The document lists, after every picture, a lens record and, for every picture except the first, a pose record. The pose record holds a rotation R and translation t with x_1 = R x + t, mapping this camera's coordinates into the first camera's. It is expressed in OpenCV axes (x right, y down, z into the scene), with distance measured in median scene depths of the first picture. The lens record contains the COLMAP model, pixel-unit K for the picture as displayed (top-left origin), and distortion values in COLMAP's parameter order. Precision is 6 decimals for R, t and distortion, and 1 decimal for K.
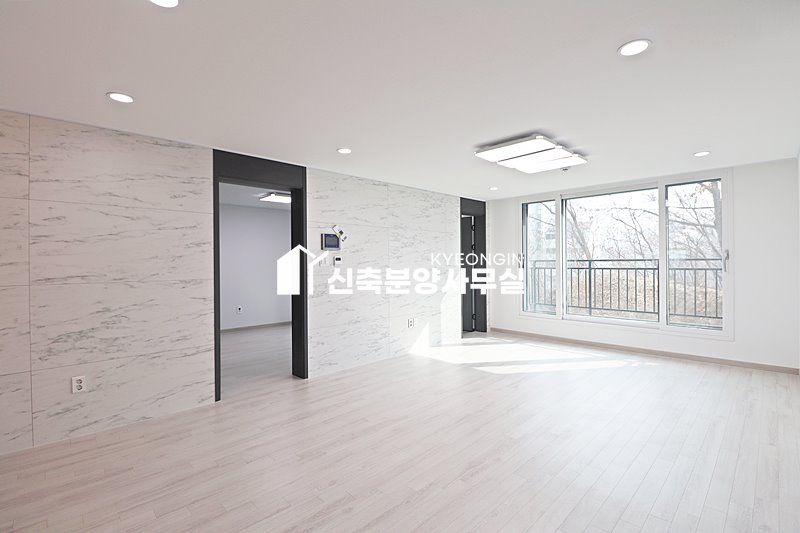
lens RADIAL K [[370.2, 0, 401.3], [0, 370.2, 262.7], [0, 0, 1]] dist [-0.008881, -0.007894]
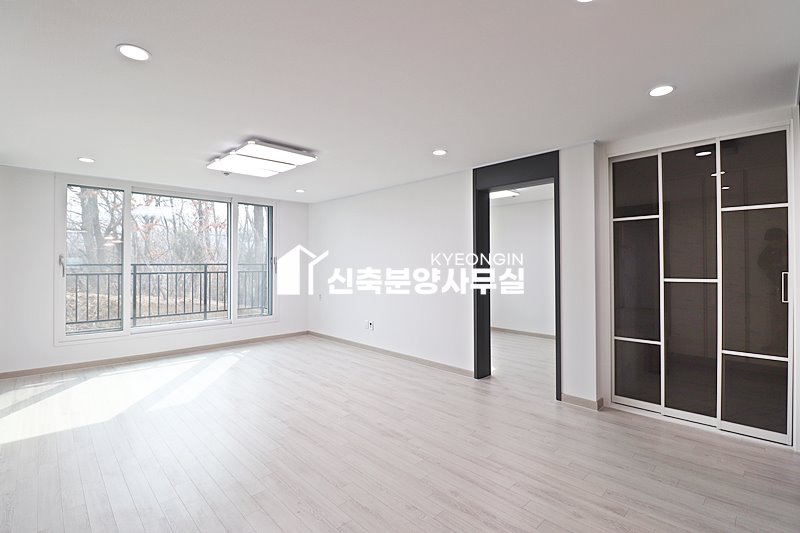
lens RADIAL K [[370.2, 0, 406.0], [0, 370.2, 261.4], [0, 0, 1]] dist [-0.008881, -0.007894]
pose [[-0.002269, 0.014855, 0.999887, -0.512763], [0.003743, 0.999883, -0.014846, 0.002809], [-0.999990, 0.003709, -0.002324, 0.474073]]
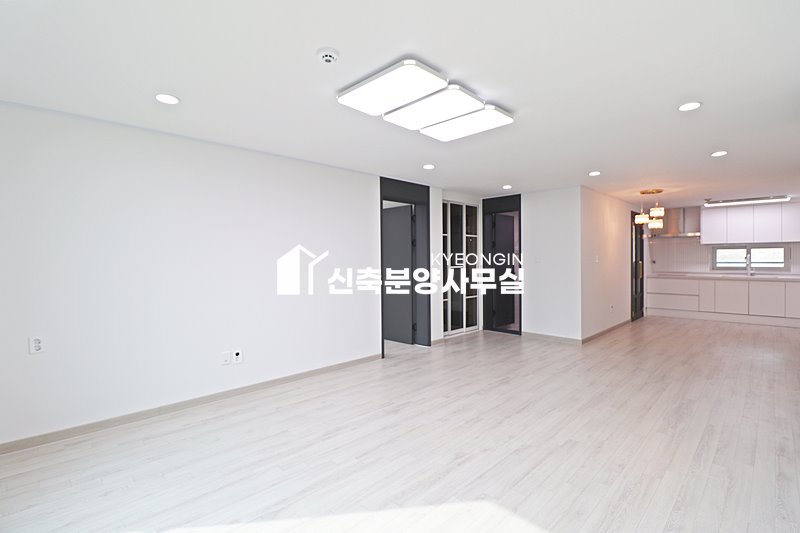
lens RADIAL K [[370.2, 0, 400.4], [0, 370.2, 263.3], [0, 0, 1]] dist [-0.008881, -0.007894]
pose [[-0.999867, 0.016290, 0.000119, 0.331586], [0.016290, 0.999776, 0.013508, -0.006453], [0.000101, 0.013508, -0.999909, 1.336326]]
